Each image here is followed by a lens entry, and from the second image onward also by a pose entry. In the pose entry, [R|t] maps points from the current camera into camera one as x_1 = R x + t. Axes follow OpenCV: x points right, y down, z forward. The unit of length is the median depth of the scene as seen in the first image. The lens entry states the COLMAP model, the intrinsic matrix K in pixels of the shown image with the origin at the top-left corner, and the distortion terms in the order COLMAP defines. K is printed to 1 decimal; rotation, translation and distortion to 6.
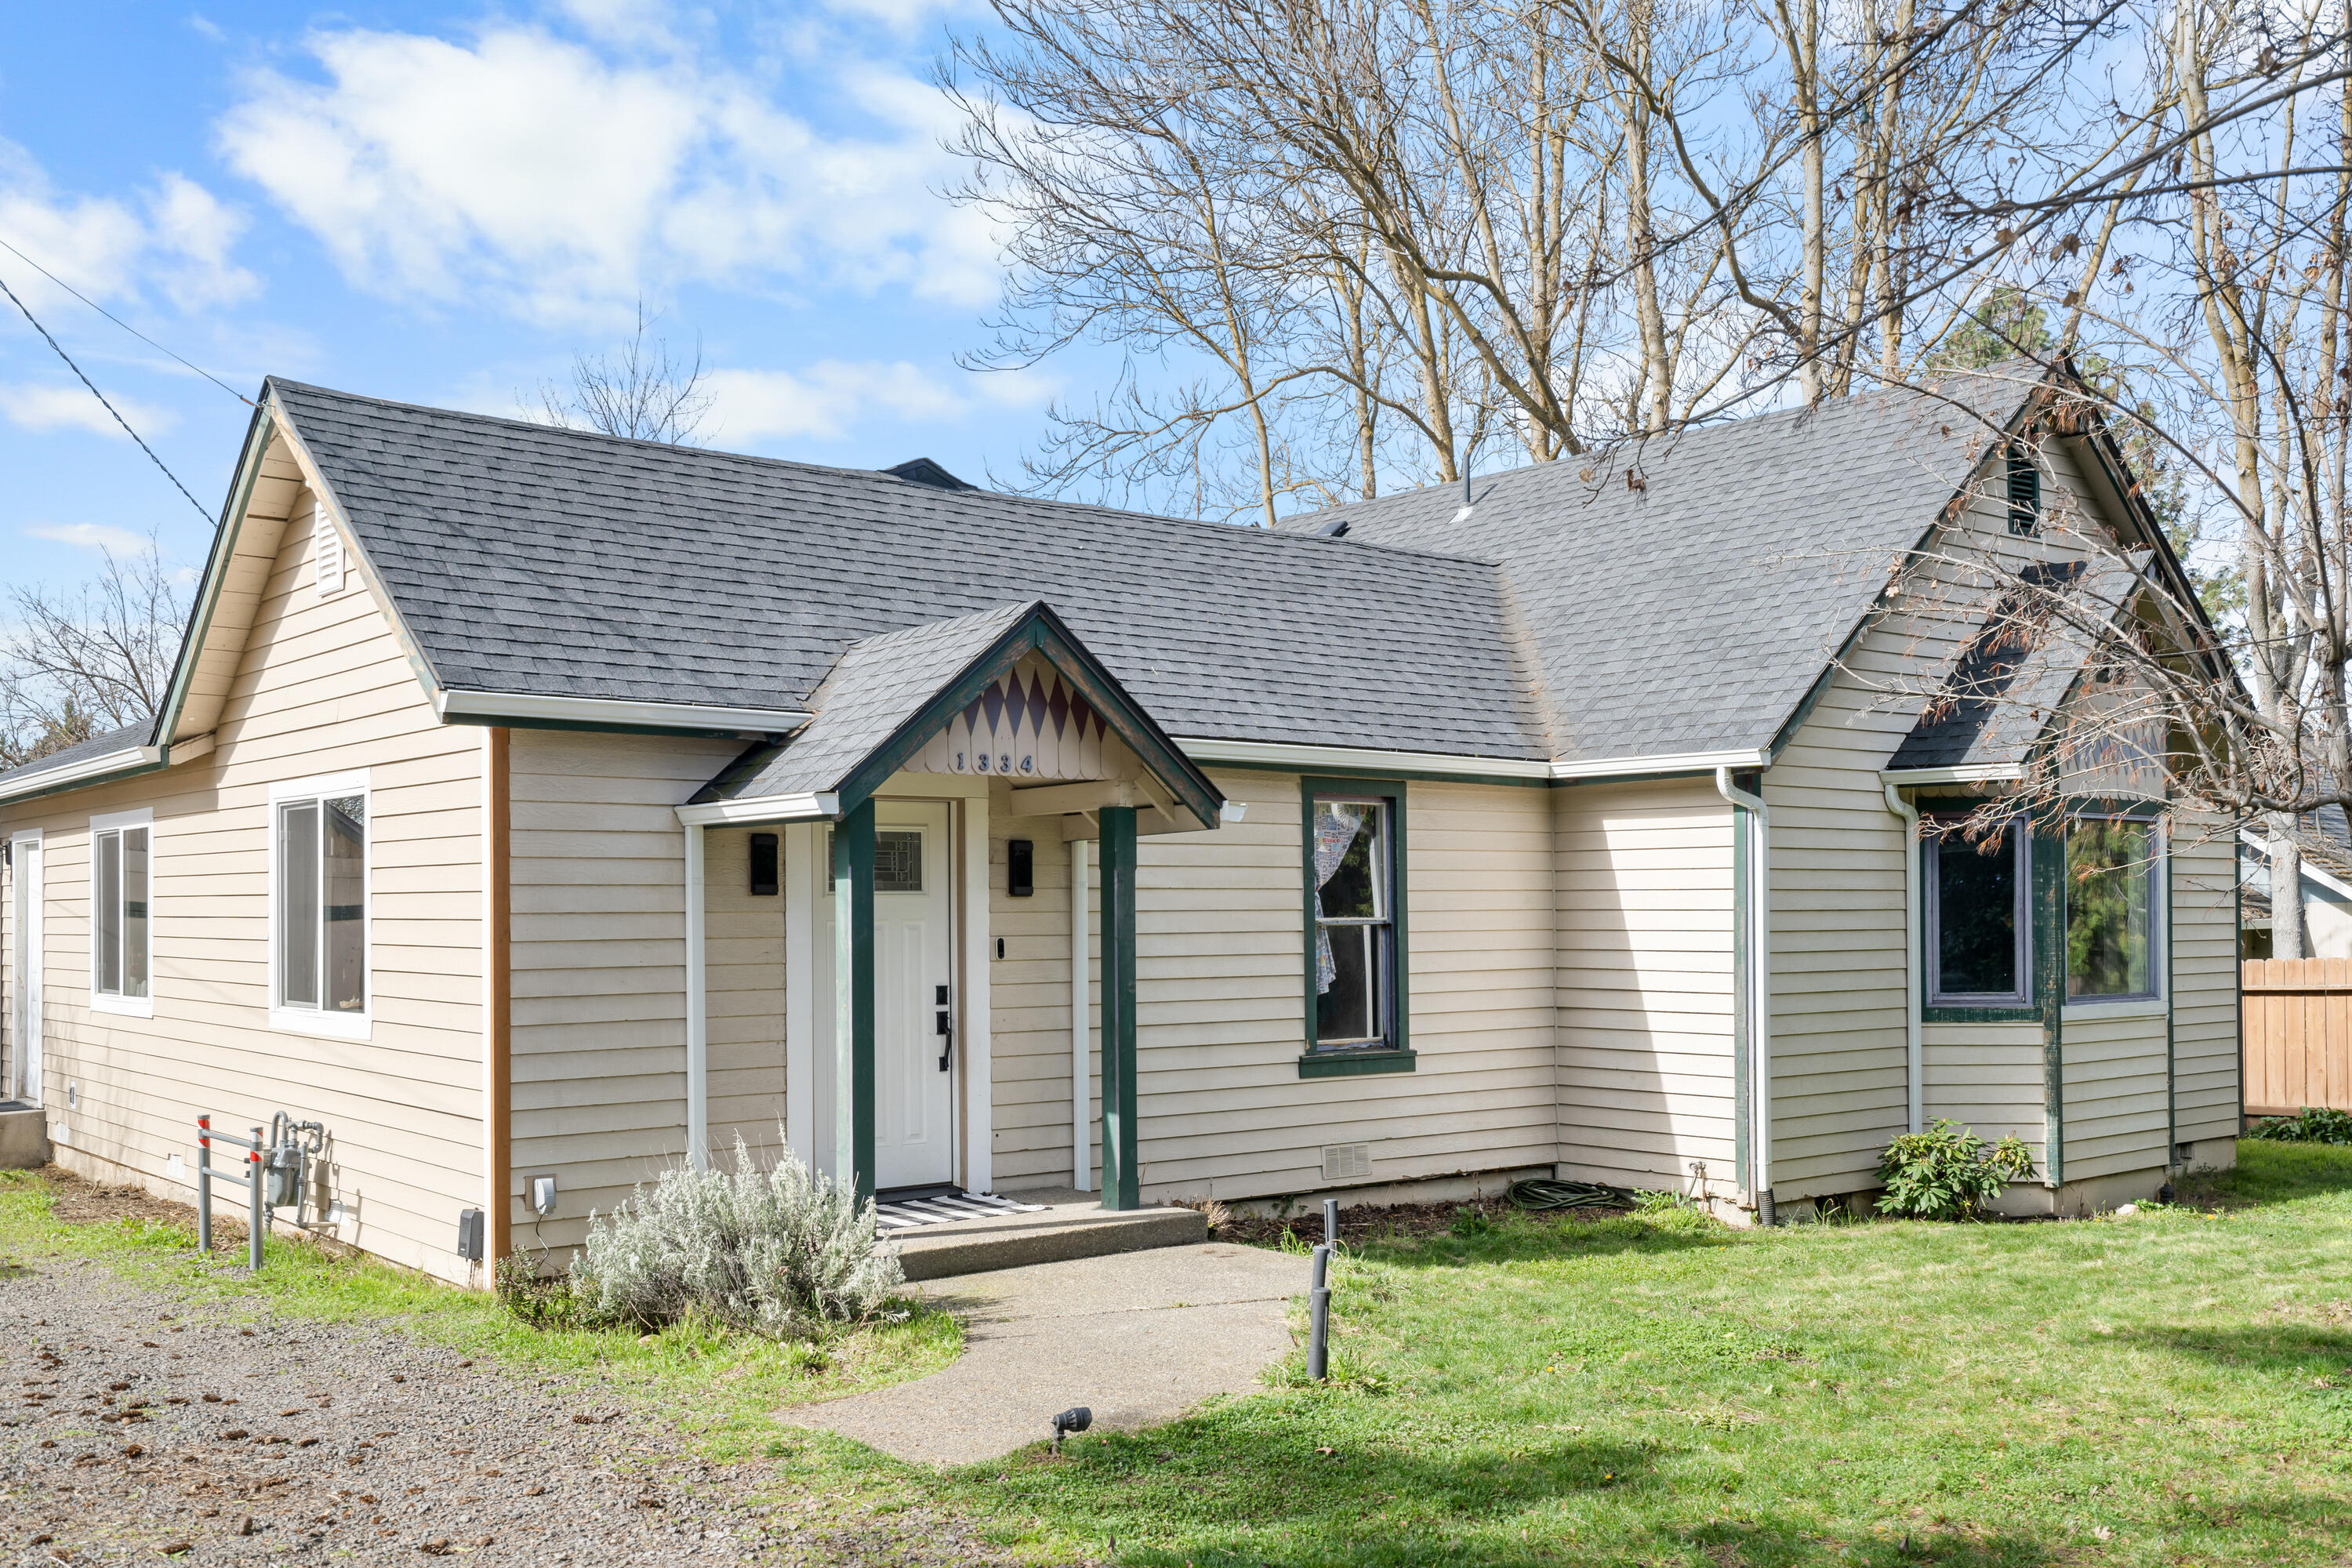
lens RADIAL K [[2126.6, 0, 1175.0], [0, 2126.6, 900.5], [0, 0, 1]] dist [0.010593, -0.017963]
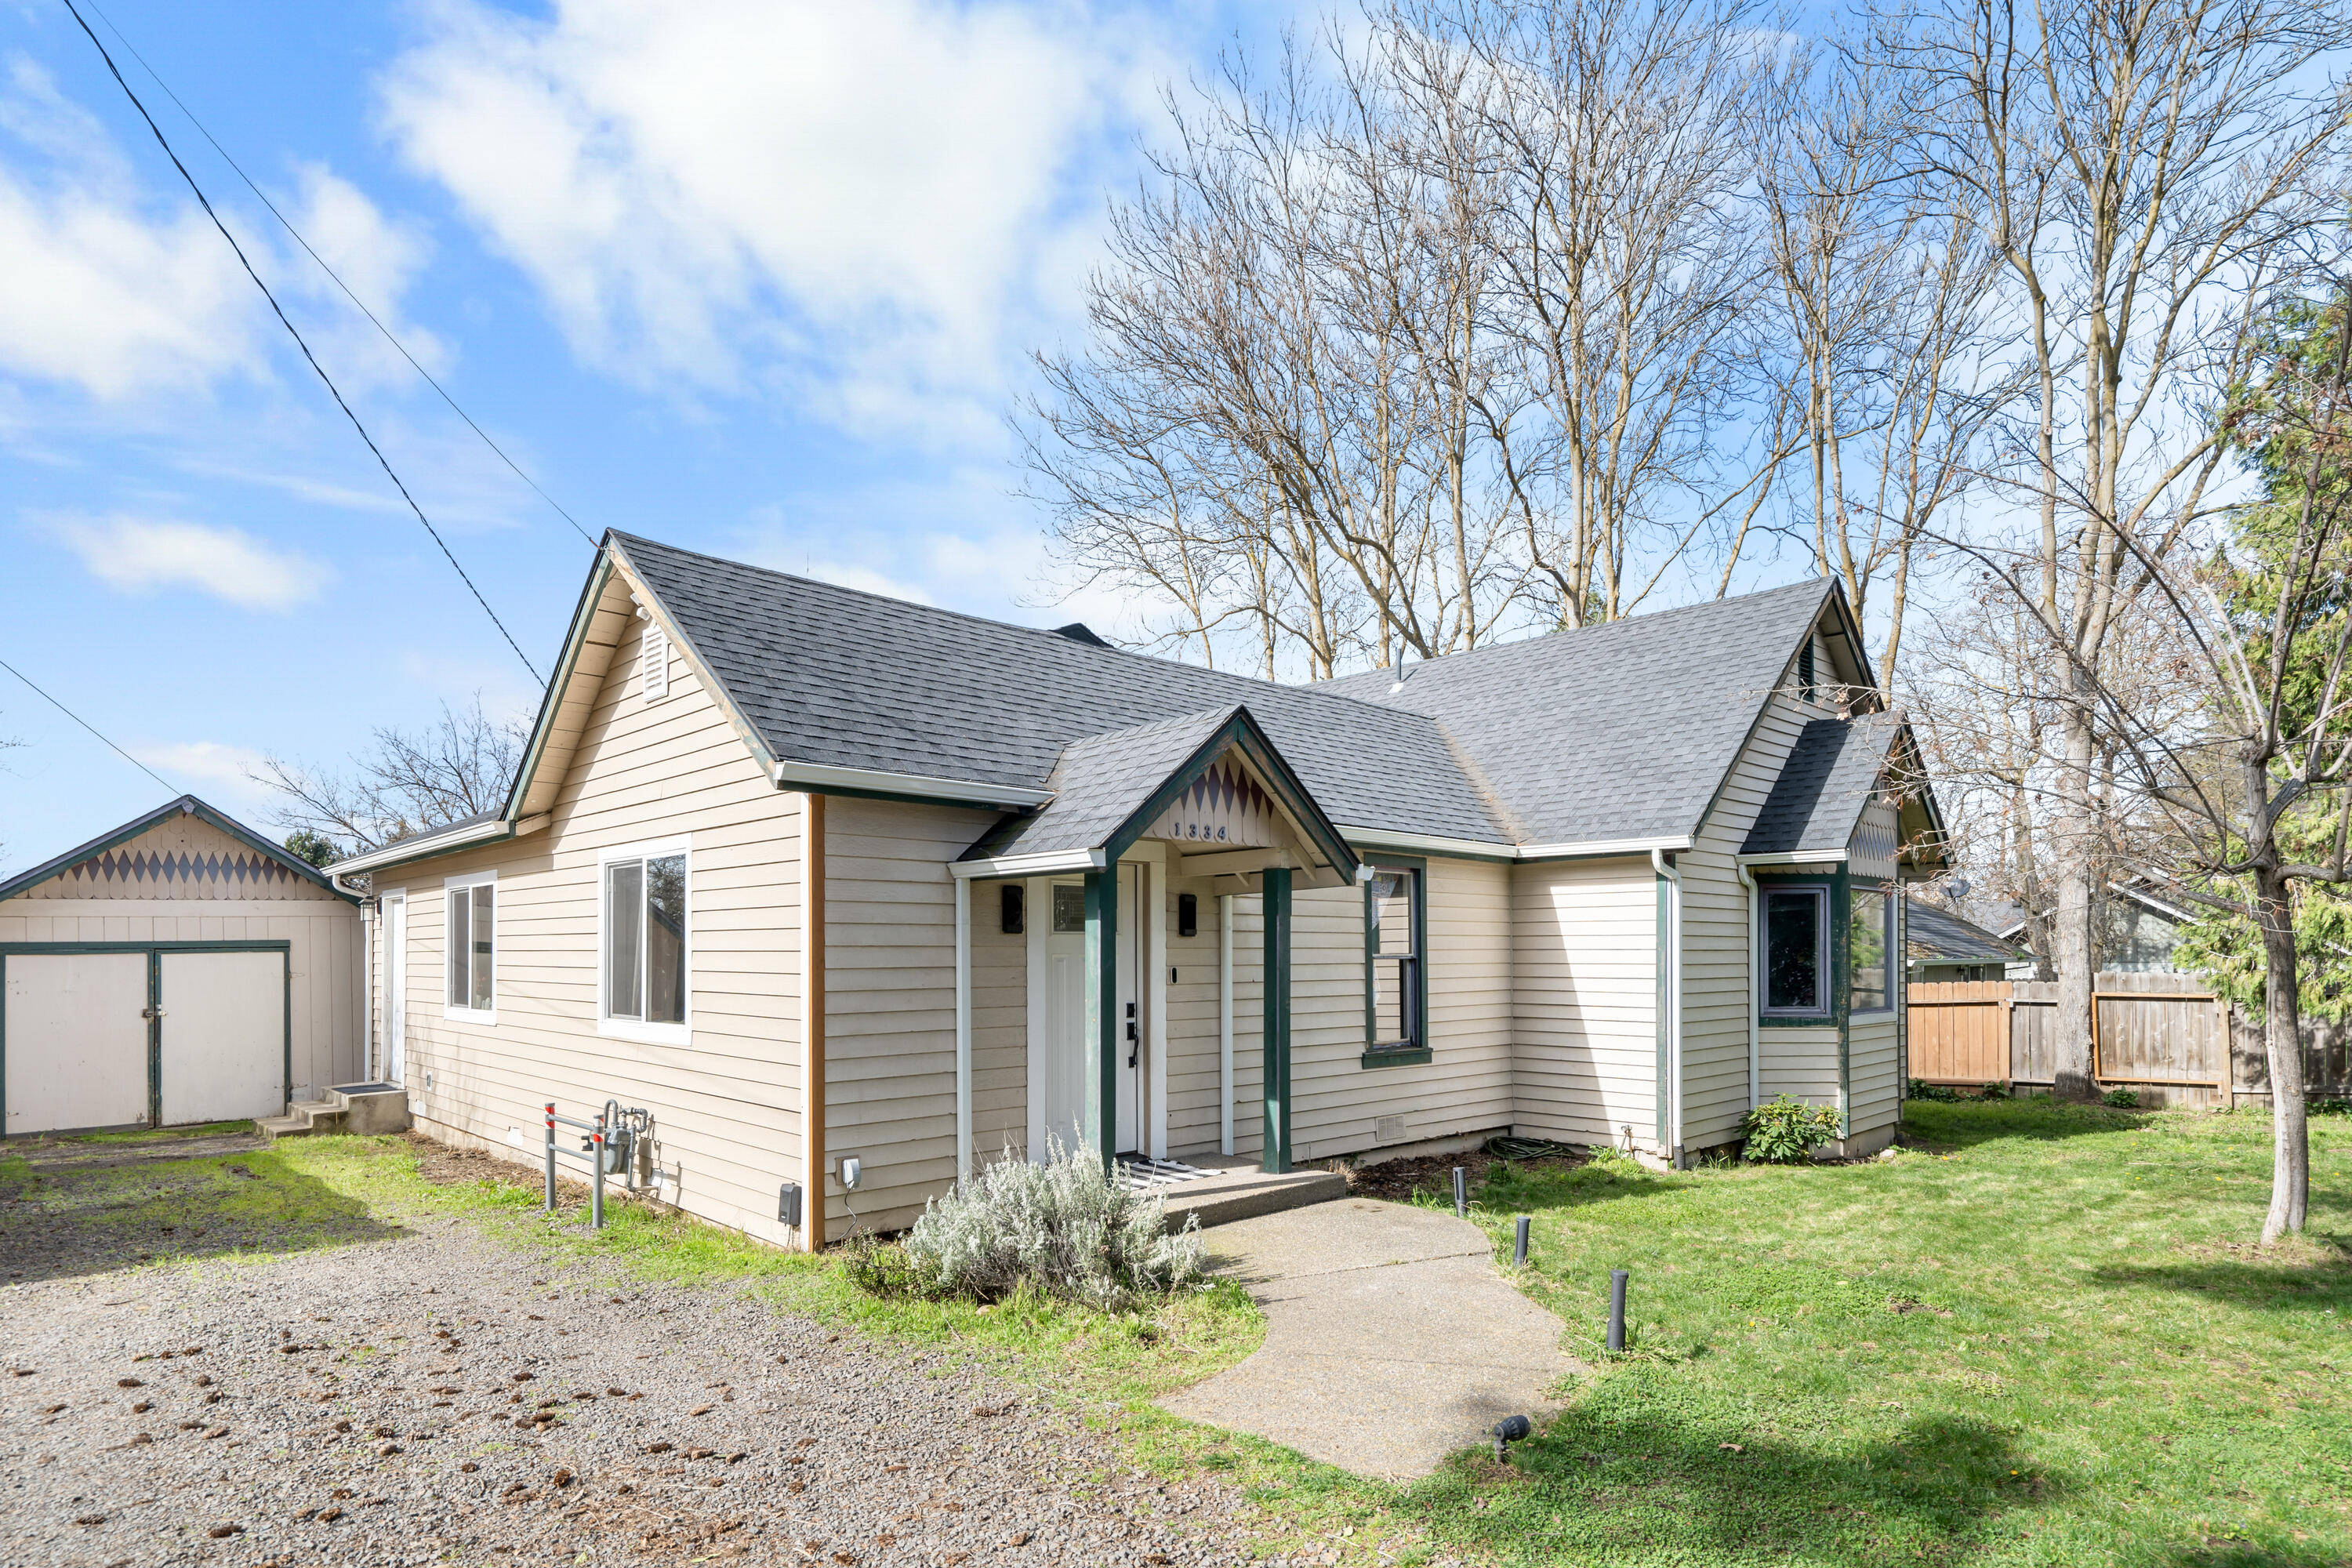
lens RADIAL K [[1227.1, 0, 1178.9], [0, 1227.1, 946.3], [0, 0, 1]] dist [0.001121, 0.000868]
pose [[0.996160, 0.004023, 0.087462, -0.145408], [-0.003846, 0.999990, -0.002186, 0.006020], [-0.087470, 0.001841, 0.996165, 0.231494]]
